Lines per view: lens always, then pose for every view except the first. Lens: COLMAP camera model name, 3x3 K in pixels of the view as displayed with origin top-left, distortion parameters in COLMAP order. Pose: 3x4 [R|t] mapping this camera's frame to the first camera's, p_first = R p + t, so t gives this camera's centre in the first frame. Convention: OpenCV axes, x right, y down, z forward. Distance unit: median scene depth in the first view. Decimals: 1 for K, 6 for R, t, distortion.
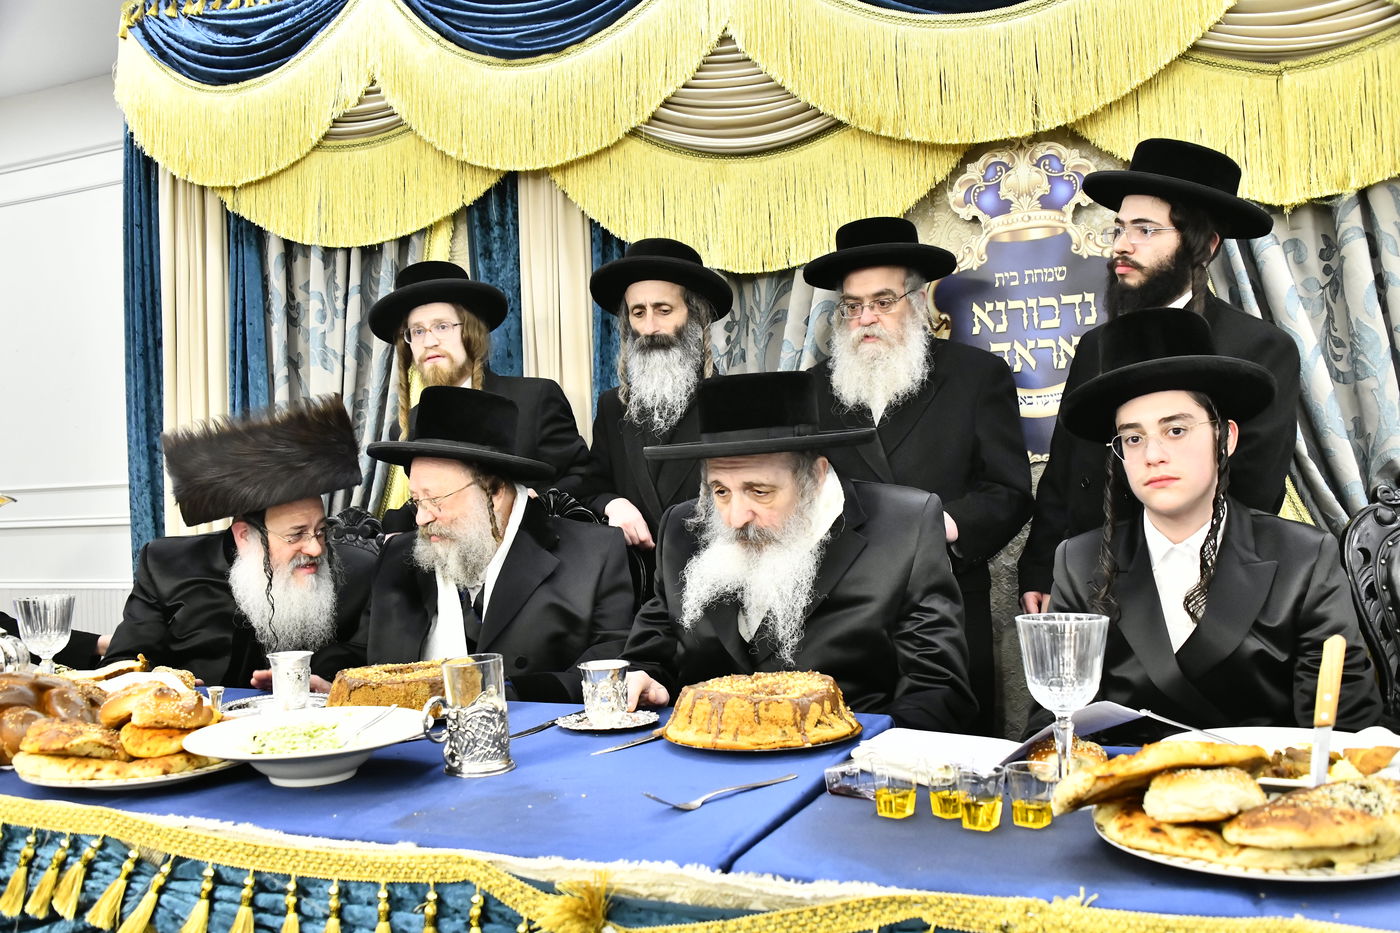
lens RADIAL K [[1227.4, 0, 702.6], [0, 1227.4, 442.9], [0, 0, 1]] dist [-0.162299, 0.104012]
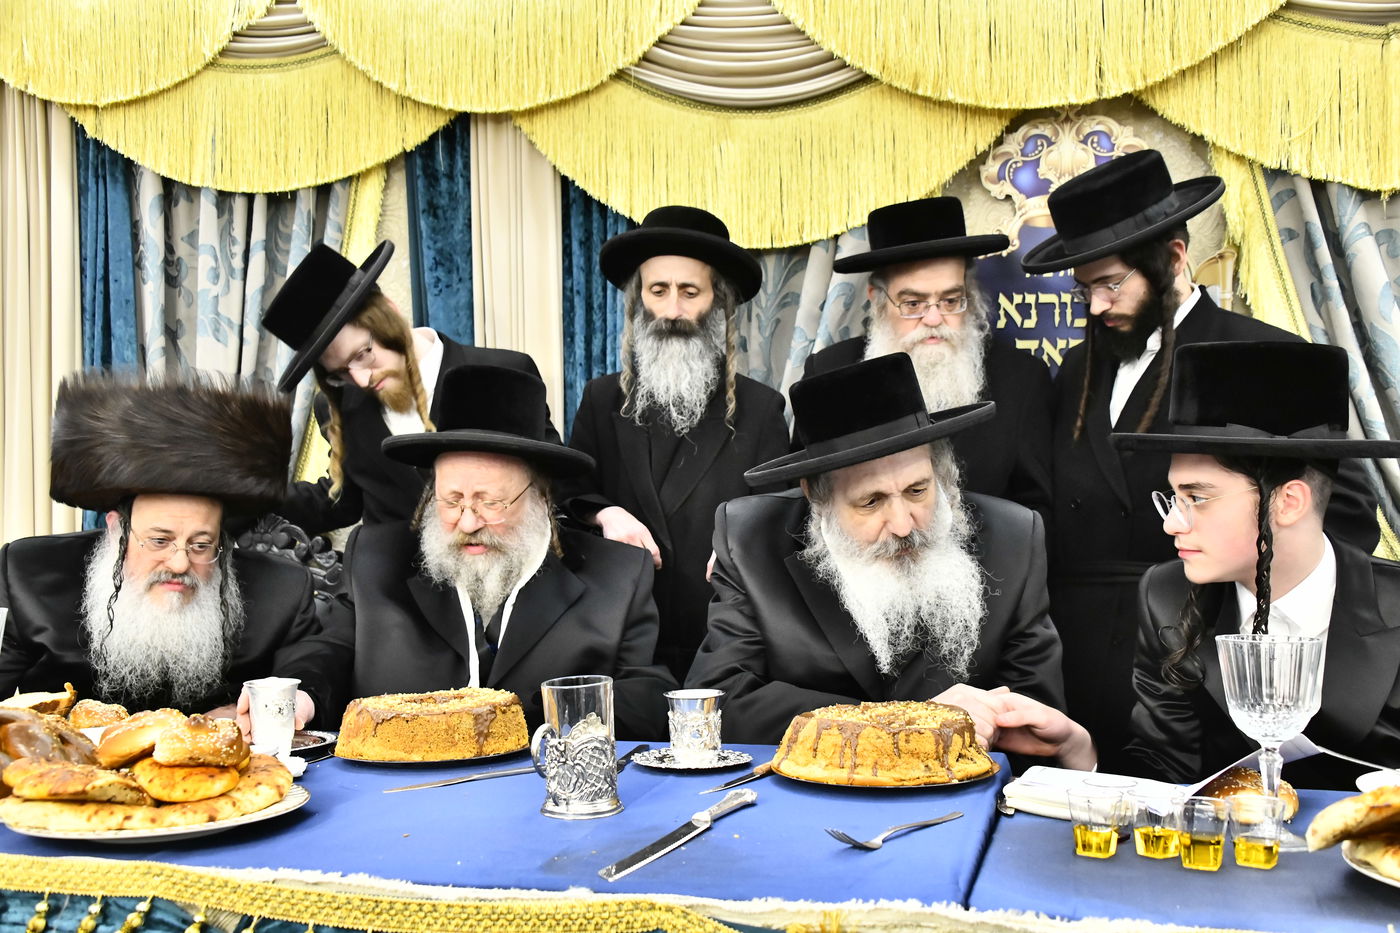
lens RADIAL K [[1464.6, 0, 723.4], [0, 1464.6, 451.3], [0, 0, 1]] dist [-0.012143, 0.000000]
pose [[0.992955, 0.028644, 0.114976, -0.110766], [-0.028497, 0.999590, -0.002921, 0.008146], [-0.115012, -0.000376, 0.993364, -0.022763]]
